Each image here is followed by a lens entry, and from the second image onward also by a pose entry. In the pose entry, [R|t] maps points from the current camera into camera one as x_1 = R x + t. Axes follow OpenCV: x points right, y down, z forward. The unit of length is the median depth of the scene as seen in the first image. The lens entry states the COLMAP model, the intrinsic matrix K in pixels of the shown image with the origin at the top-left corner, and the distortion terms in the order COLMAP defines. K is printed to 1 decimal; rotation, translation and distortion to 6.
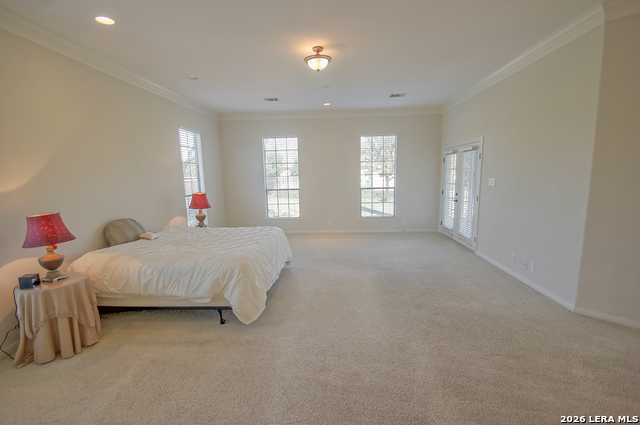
lens RADIAL K [[296.9, 0, 318.3], [0, 296.9, 218.9], [0, 0, 1]] dist [0.016841, -0.019754]
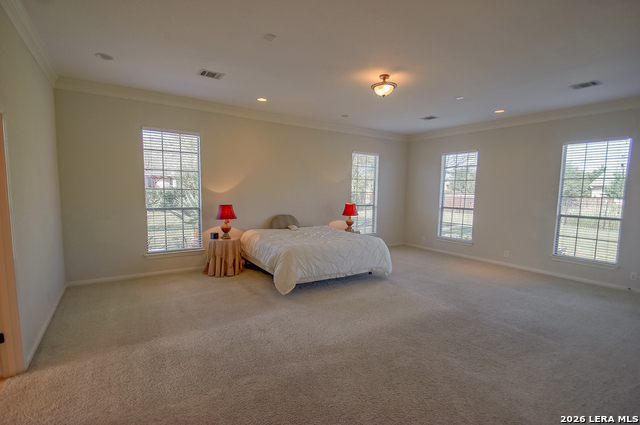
lens RADIAL K [[296.9, 0, 318.3], [0, 296.9, 218.9], [0, 0, 1]] dist [0.016841, -0.019754]
pose [[0.601639, 0.110087, -0.791145, 0.726023], [-0.153125, 0.987983, 0.021030, -0.039054], [0.783953, 0.108492, 0.611266, 0.188998]]
